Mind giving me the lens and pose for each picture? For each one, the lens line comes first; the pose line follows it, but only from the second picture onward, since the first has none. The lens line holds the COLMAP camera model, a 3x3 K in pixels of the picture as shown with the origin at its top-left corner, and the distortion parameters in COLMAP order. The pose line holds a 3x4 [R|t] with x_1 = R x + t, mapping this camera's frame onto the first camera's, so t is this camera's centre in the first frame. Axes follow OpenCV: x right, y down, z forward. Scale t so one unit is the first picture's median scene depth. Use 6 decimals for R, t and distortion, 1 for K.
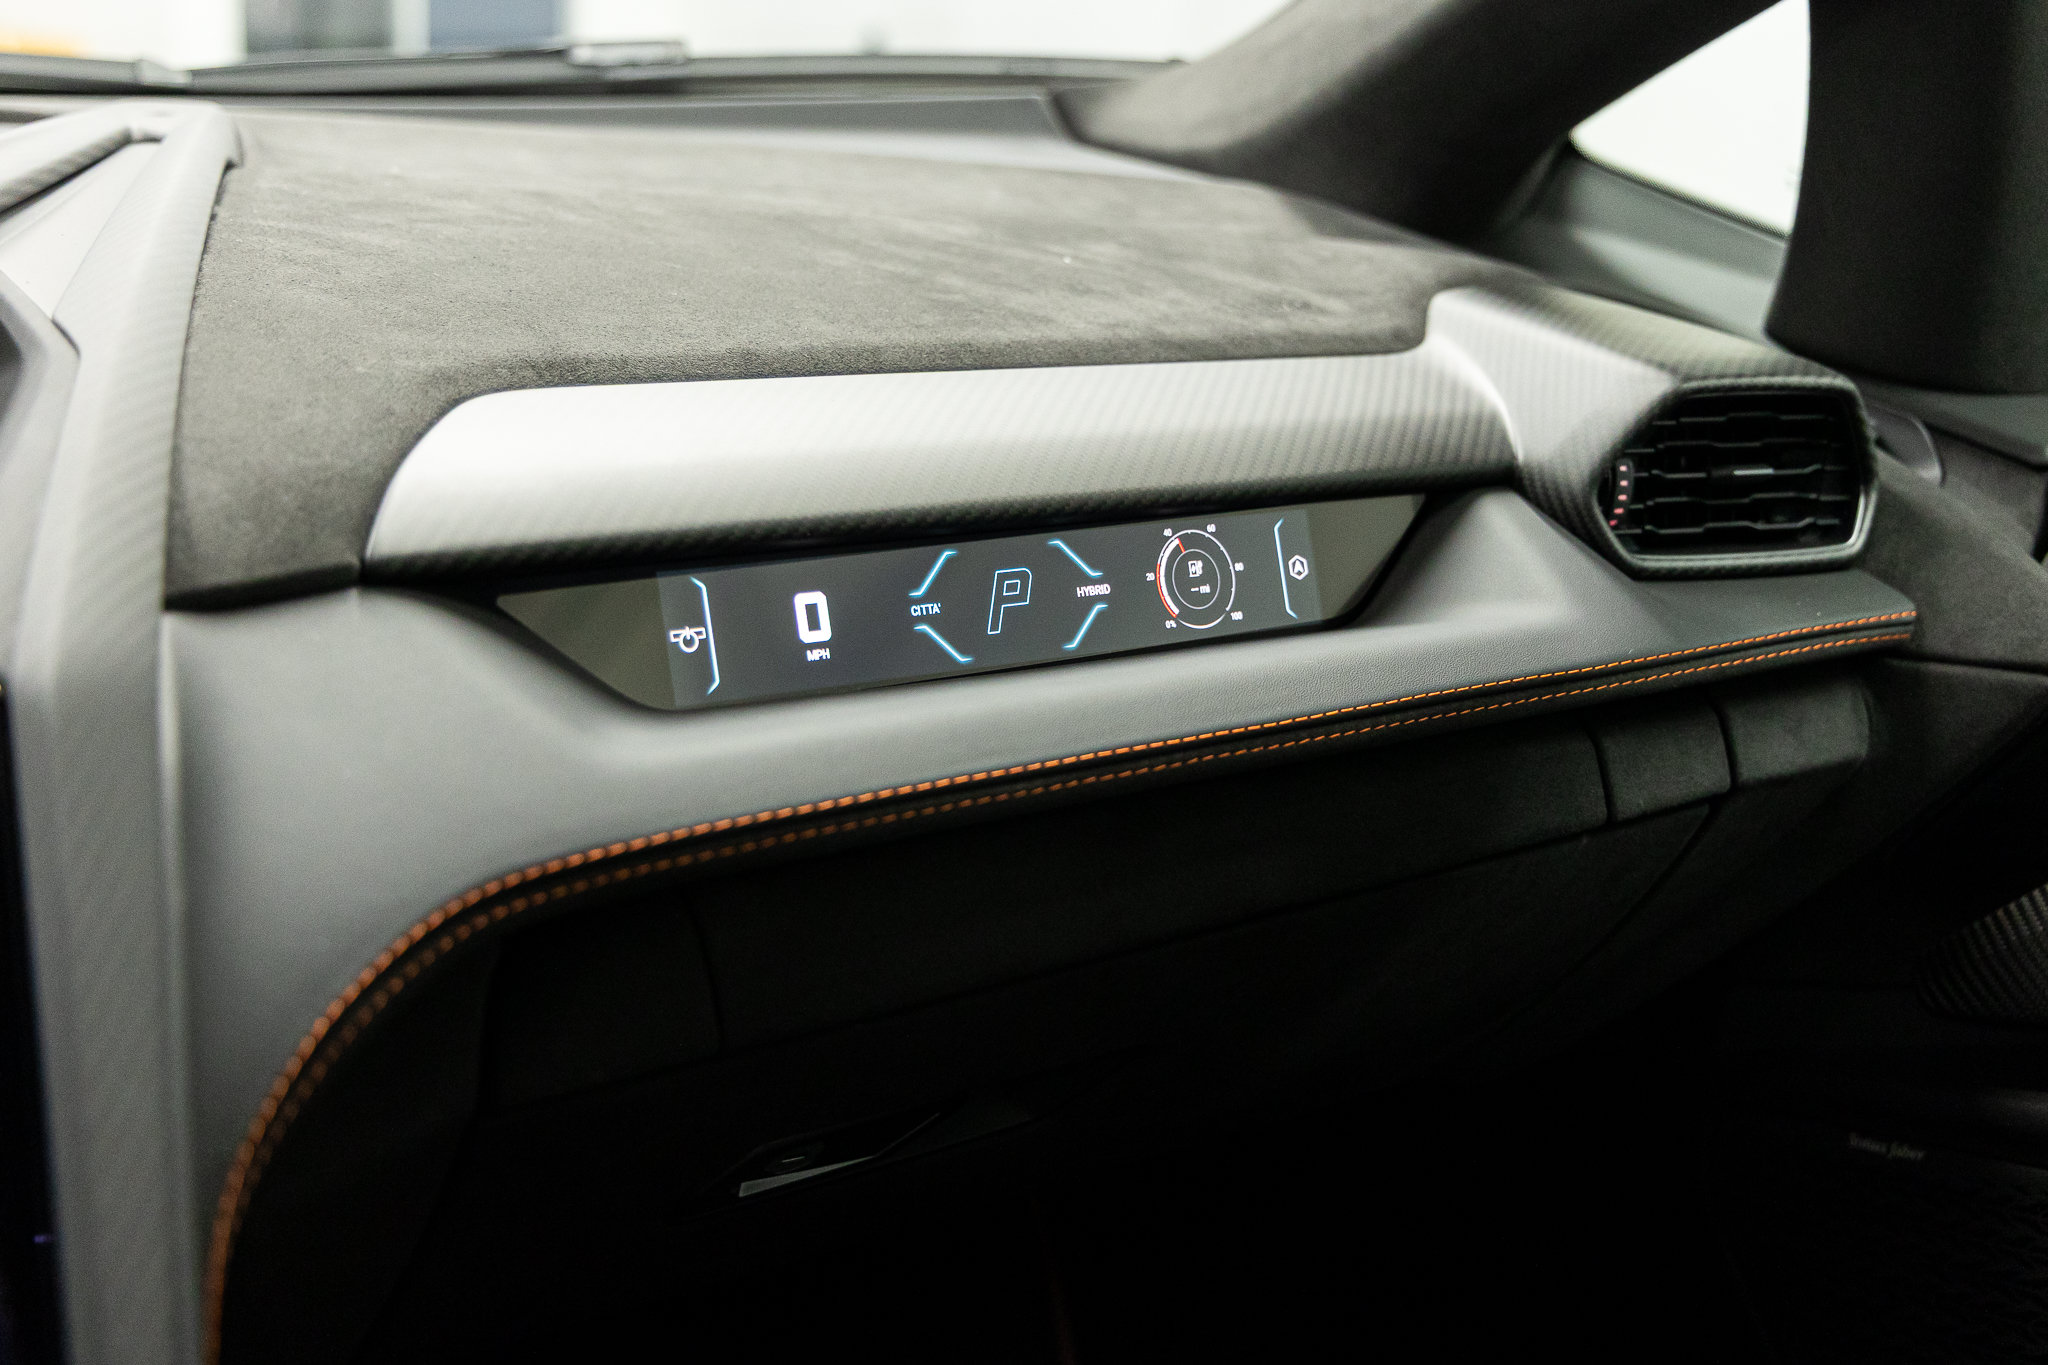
lens RADIAL K [[2761.2, 0, 1022.5], [0, 2761.2, 731.2], [0, 0, 1]] dist [-0.003994, 0.000000]
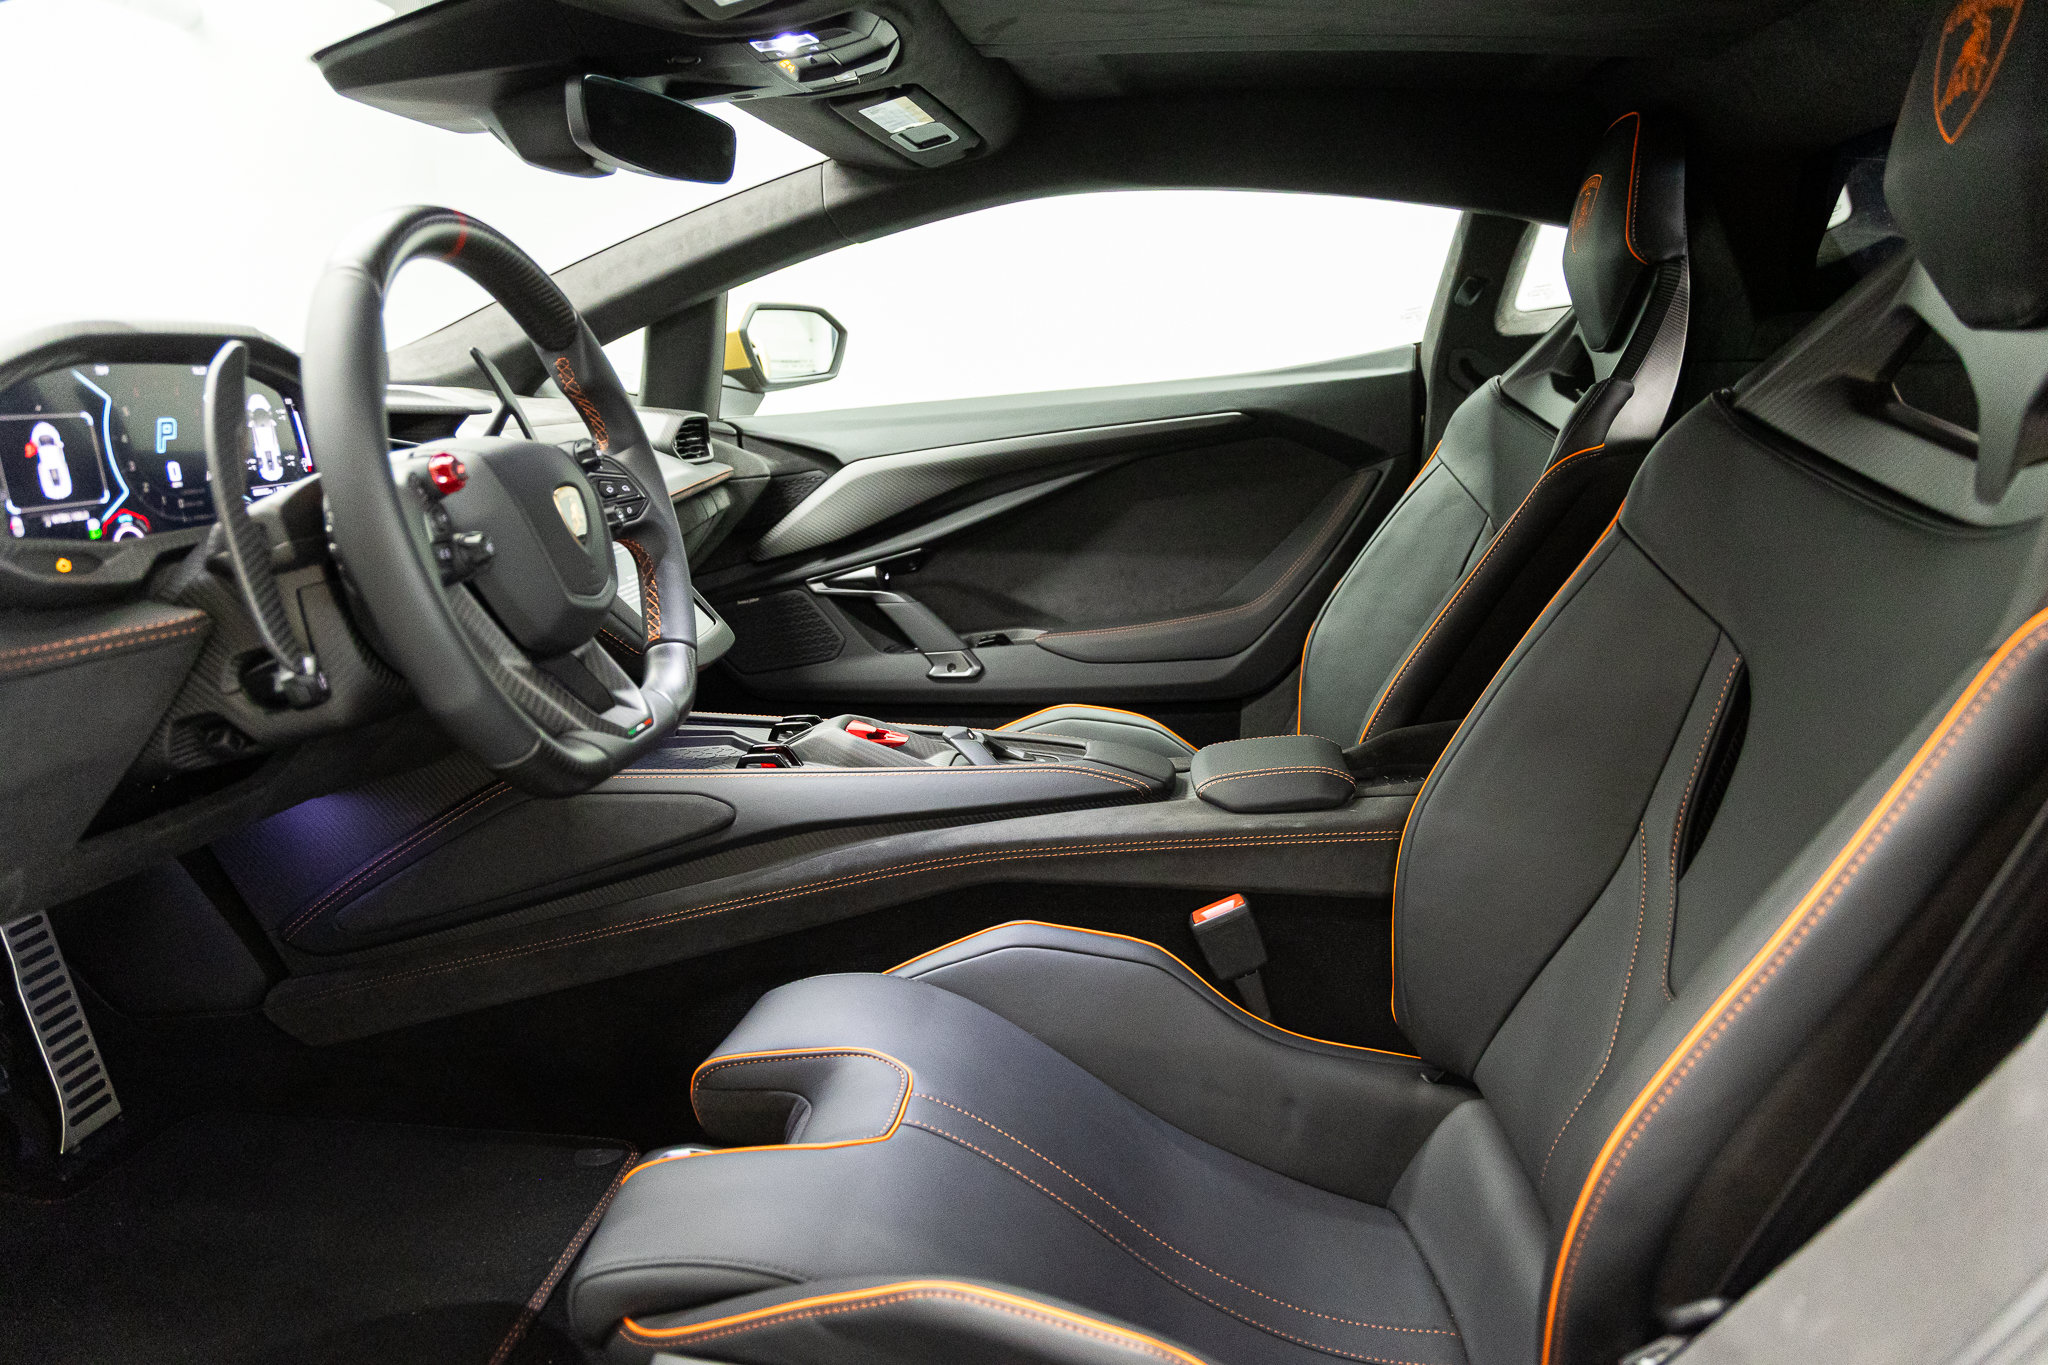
lens RADIAL K [[1371.4, 0, 1028.5], [0, 1371.4, 690.5], [0, 0, 1]] dist [0.000137, -0.001990]
pose [[0.601212, -0.231297, 0.764882, -1.092176], [0.231243, 0.966597, 0.110534, 0.158628], [-0.764899, 0.110419, 0.634616, -0.641161]]
